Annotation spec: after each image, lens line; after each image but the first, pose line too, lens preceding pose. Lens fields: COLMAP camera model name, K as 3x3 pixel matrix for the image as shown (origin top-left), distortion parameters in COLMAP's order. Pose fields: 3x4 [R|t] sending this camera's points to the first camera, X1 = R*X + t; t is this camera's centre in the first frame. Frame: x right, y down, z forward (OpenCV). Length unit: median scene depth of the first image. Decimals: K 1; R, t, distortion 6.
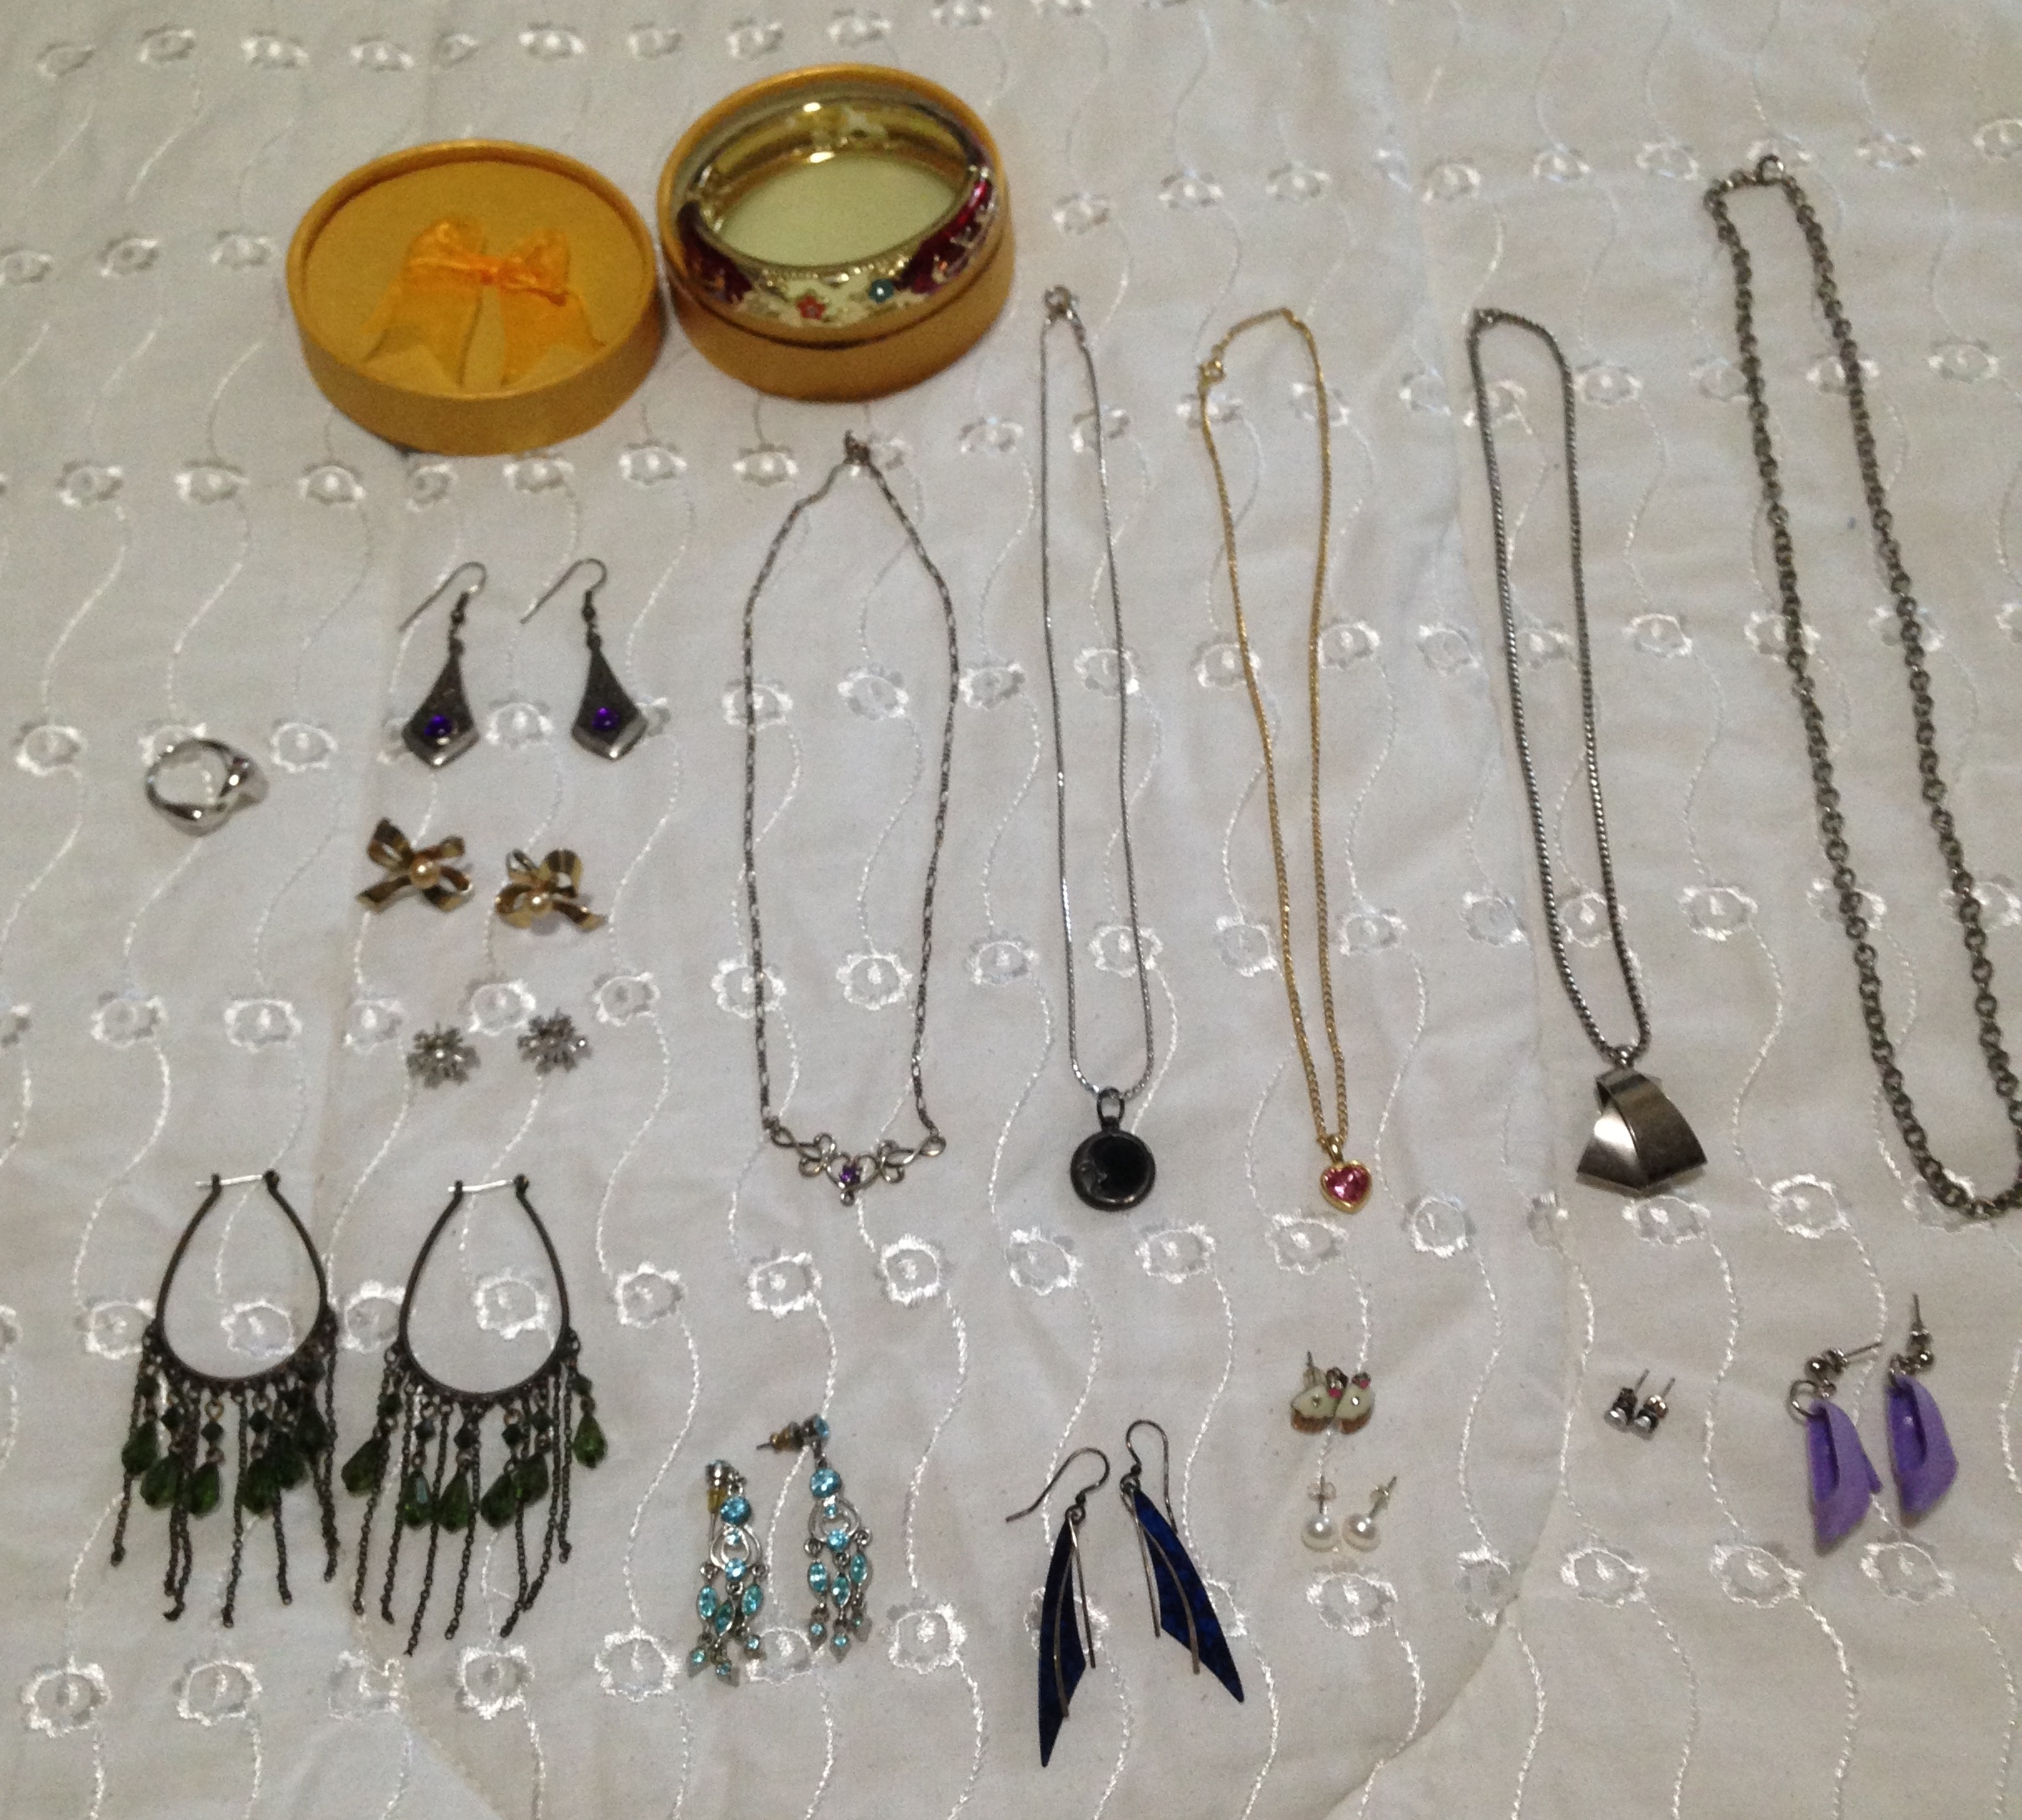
lens RADIAL K [[2513.7, 0, 1001.4], [0, 2513.7, 1031.5], [0, 0, 1]] dist [0.168468, -0.229995]
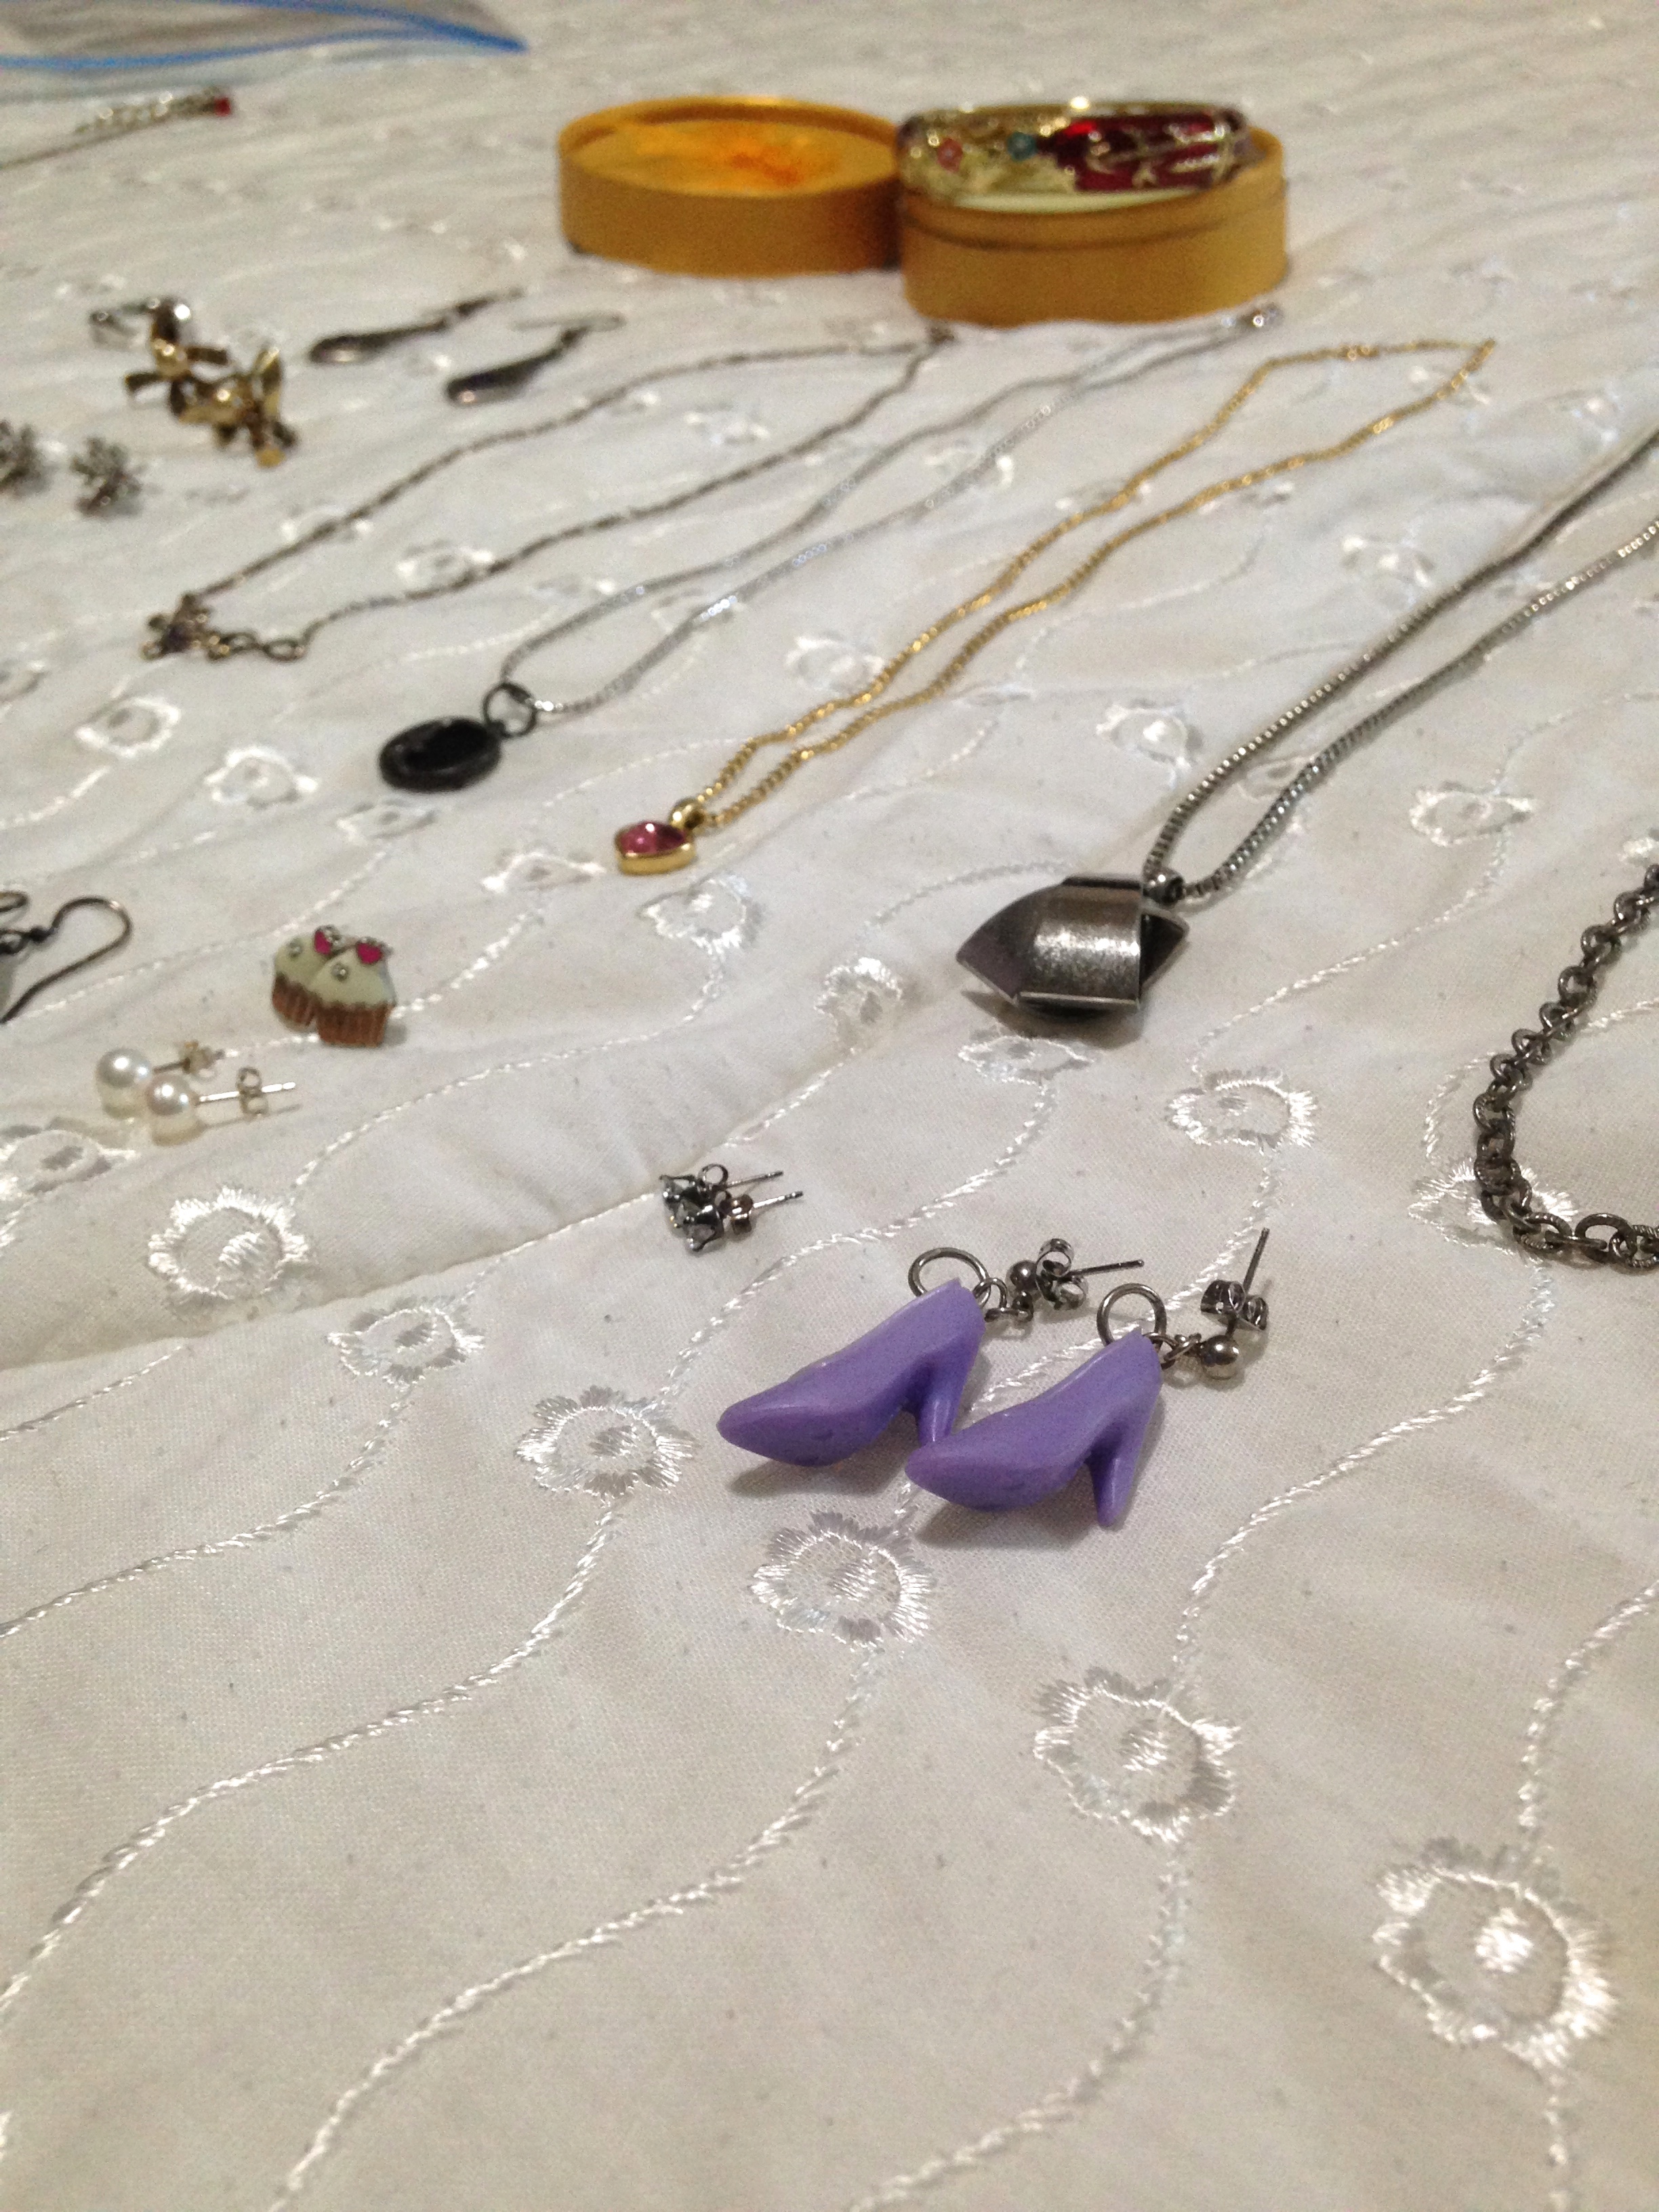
lens RADIAL K [[2016.5, 0, 833.7], [0, 2016.5, 1109.6], [0, 0, 1]] dist [0.158573, -0.233055]
pose [[0.761579, 0.375166, -0.528439, 0.478966], [-0.549234, 0.806462, -0.218999, 0.206862], [0.344005, 0.457022, 0.820239, 0.639414]]
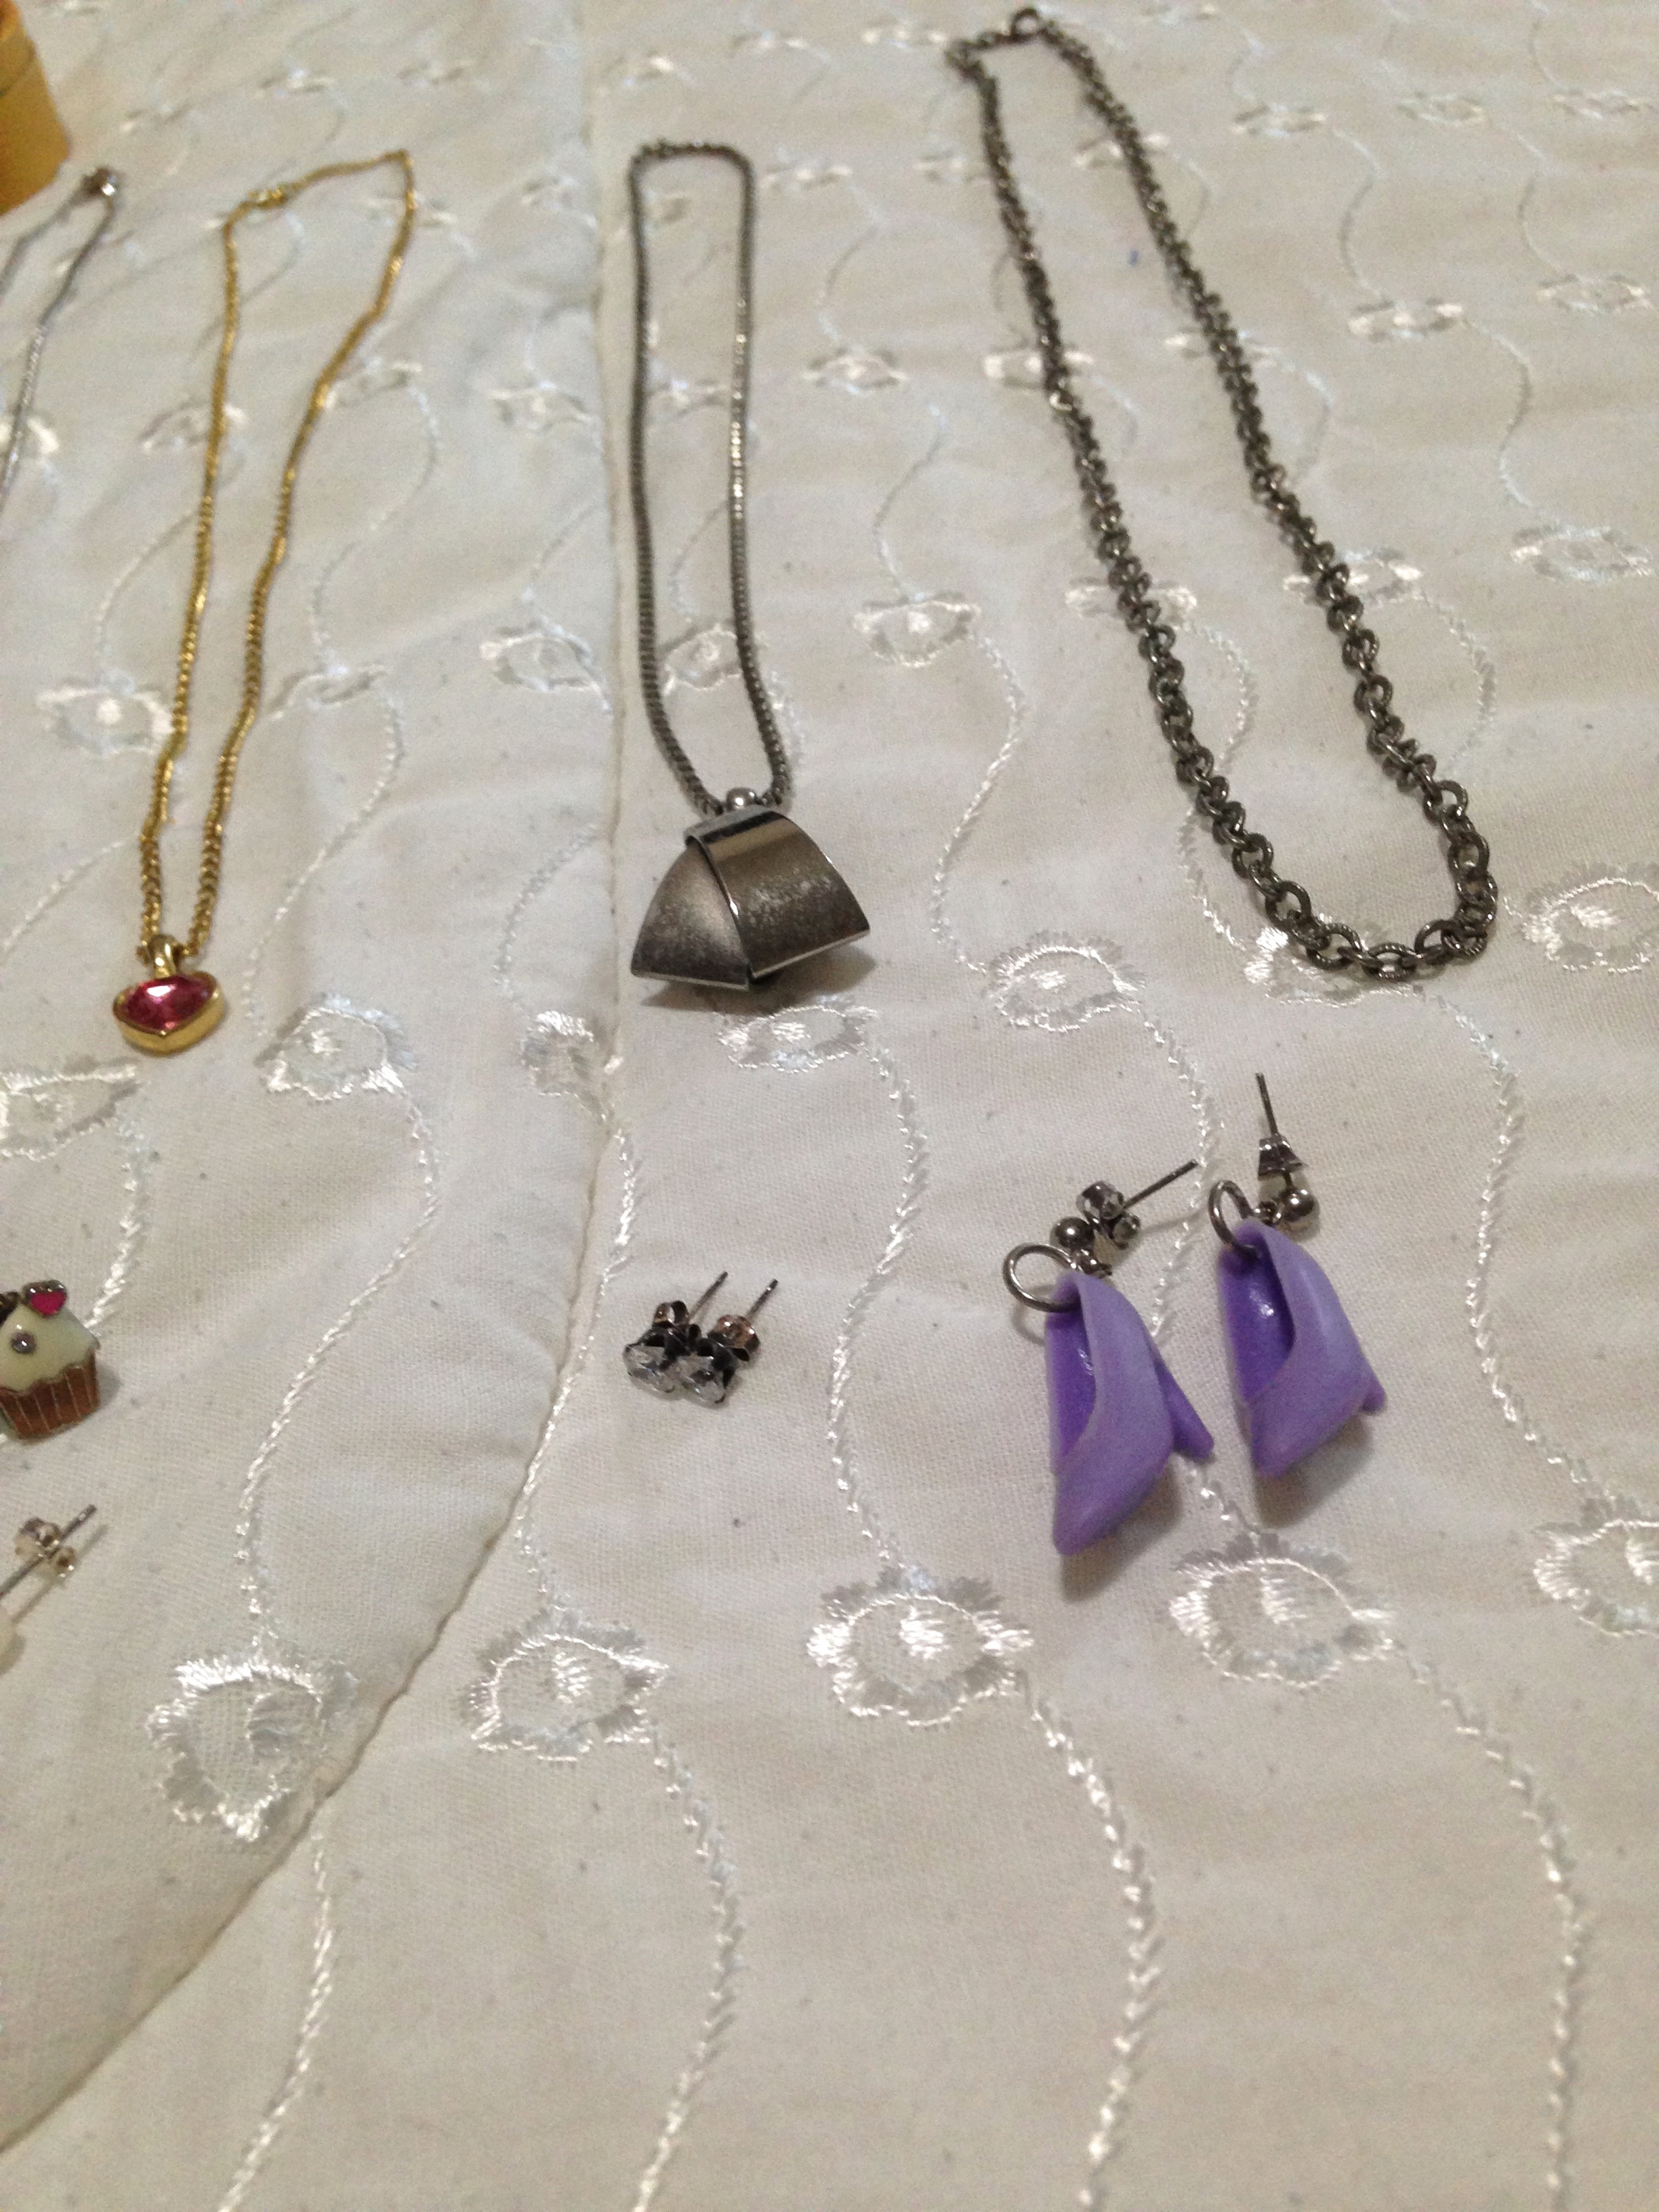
lens RADIAL K [[2073.9, 0, 834.8], [0, 2073.9, 1081.1], [0, 0, 1]] dist [0.178747, -0.305899]
pose [[0.998349, -0.044394, 0.036445, 0.258409], [0.053573, 0.948522, -0.312148, 0.216409], [-0.020711, 0.313585, 0.949334, 0.621052]]
